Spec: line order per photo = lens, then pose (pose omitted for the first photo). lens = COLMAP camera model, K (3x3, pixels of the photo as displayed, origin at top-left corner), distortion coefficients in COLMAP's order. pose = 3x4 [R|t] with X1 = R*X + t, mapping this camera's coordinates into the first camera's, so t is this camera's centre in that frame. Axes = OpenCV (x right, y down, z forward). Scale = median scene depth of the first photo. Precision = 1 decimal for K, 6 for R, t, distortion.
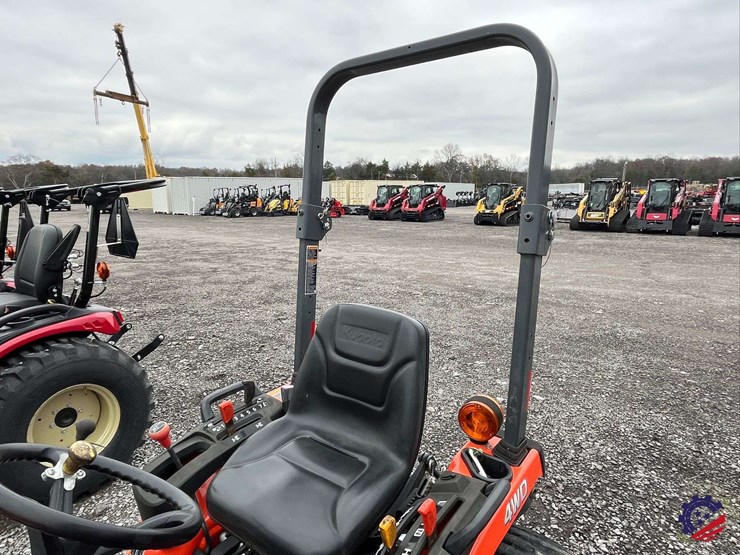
lens RADIAL K [[446.0, 0, 362.6], [0, 446.0, 276.1], [0, 0, 1]] dist [-0.003319, -0.000681]
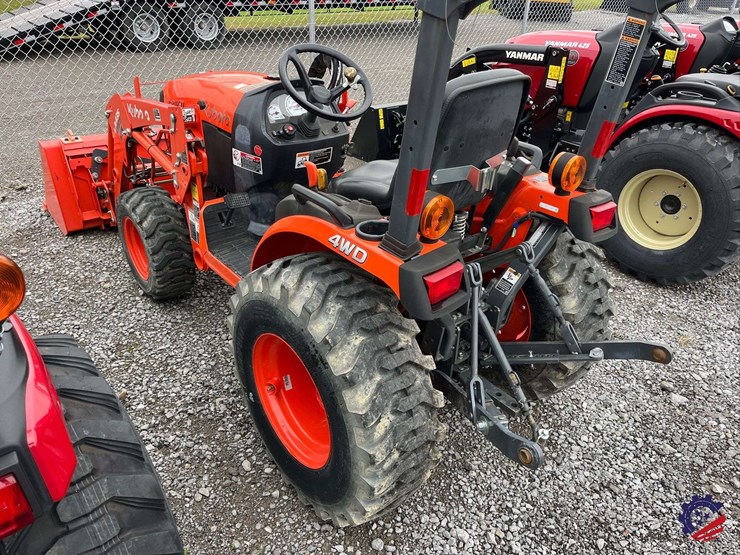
lens RADIAL K [[558.4, 0, 374.8], [0, 558.4, 279.4], [0, 0, 1]] dist [0.057582, -0.077960]
pose [[-0.210419, 0.490644, -0.845572, 0.085325], [-0.222358, 0.818247, 0.530122, -0.009719], [0.951988, 0.299567, -0.063076, 0.065619]]
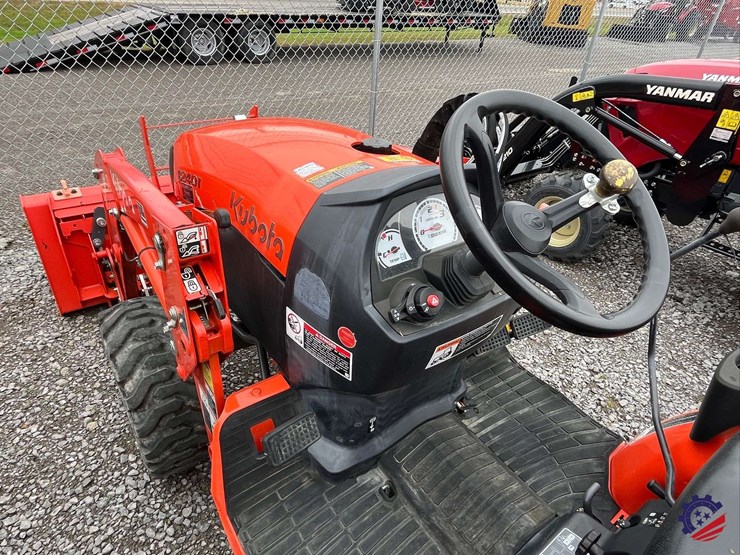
lens RADIAL K [[446.0, 0, 359.9], [0, 446.0, 273.7], [0, 0, 1]] dist [-0.003319, -0.000681]
pose [[-0.280813, 0.520277, -0.806509, 0.007967], [-0.234935, 0.777494, 0.583360, 0.007861], [0.930564, 0.353292, -0.096099, 0.030368]]
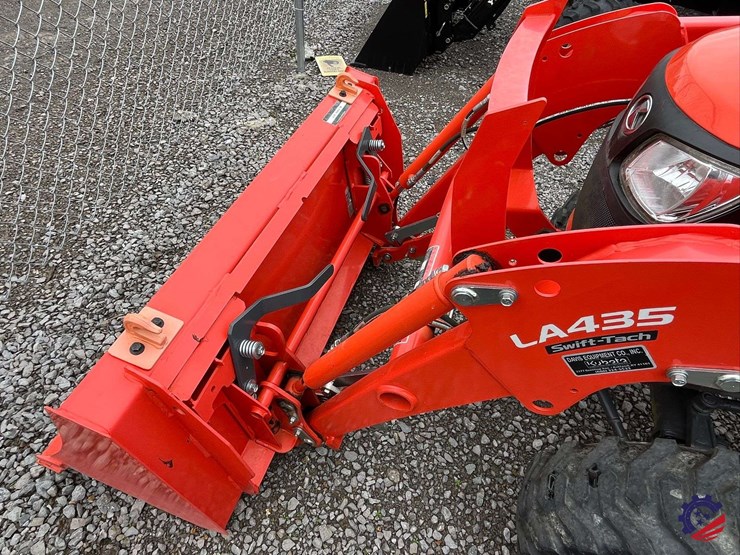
lens RADIAL K [[446.0, 0, 362.3], [0, 446.0, 273.6], [0, 0, 1]] dist [-0.003319, -0.000681]
pose [[0.332733, 0.735376, -0.590347, -0.038724], [-0.232108, 0.670622, 0.704551, 0.031614], [0.914010, -0.097403, 0.393825, -0.046327]]
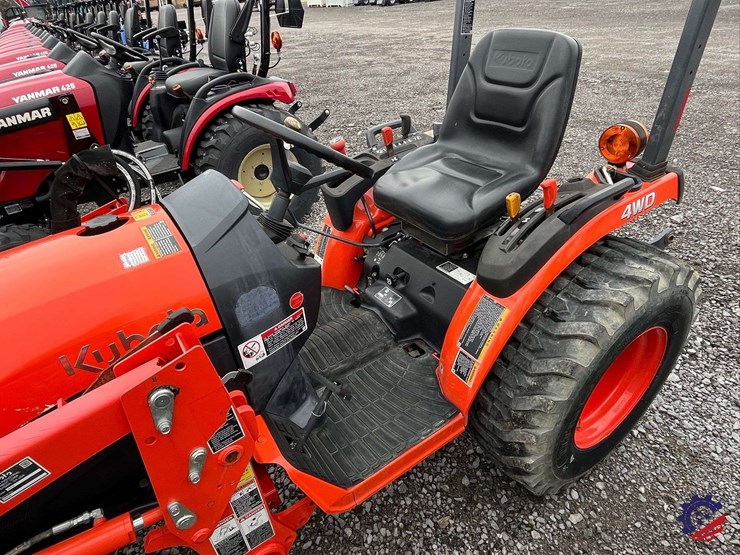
lens RADIAL K [[446.0, 0, 360.4], [0, 446.0, 276.8], [0, 0, 1]] dist [-0.003319, -0.000681]
pose [[0.943265, 0.116840, -0.310804, 0.003062], [0.019327, 0.915136, 0.402681, 0.011424], [0.331477, -0.385842, 0.860958, -0.014309]]
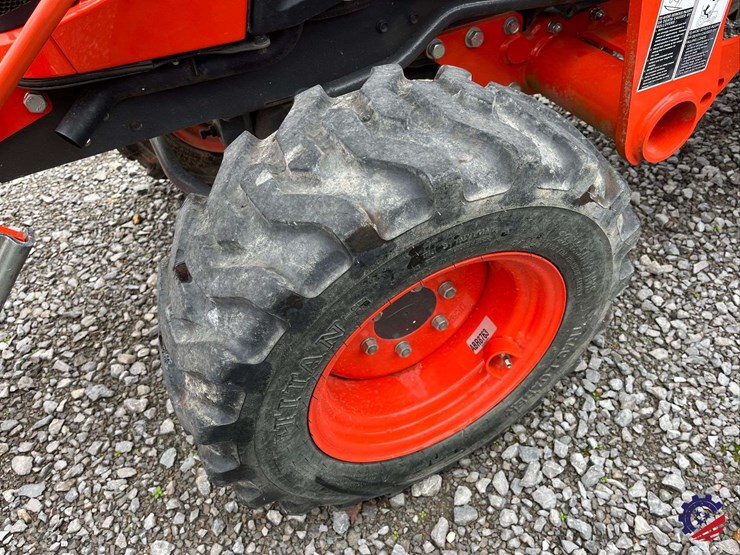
lens RADIAL K [[558.4, 0, 375.9], [0, 558.4, 279.9], [0, 0, 1]] dist [0.057582, -0.077960]
pose [[0.907616, 0.274872, -0.317298, -0.024805], [-0.034668, 0.802325, 0.595880, 0.051853], [0.418367, -0.529830, 0.737732, -0.029070]]
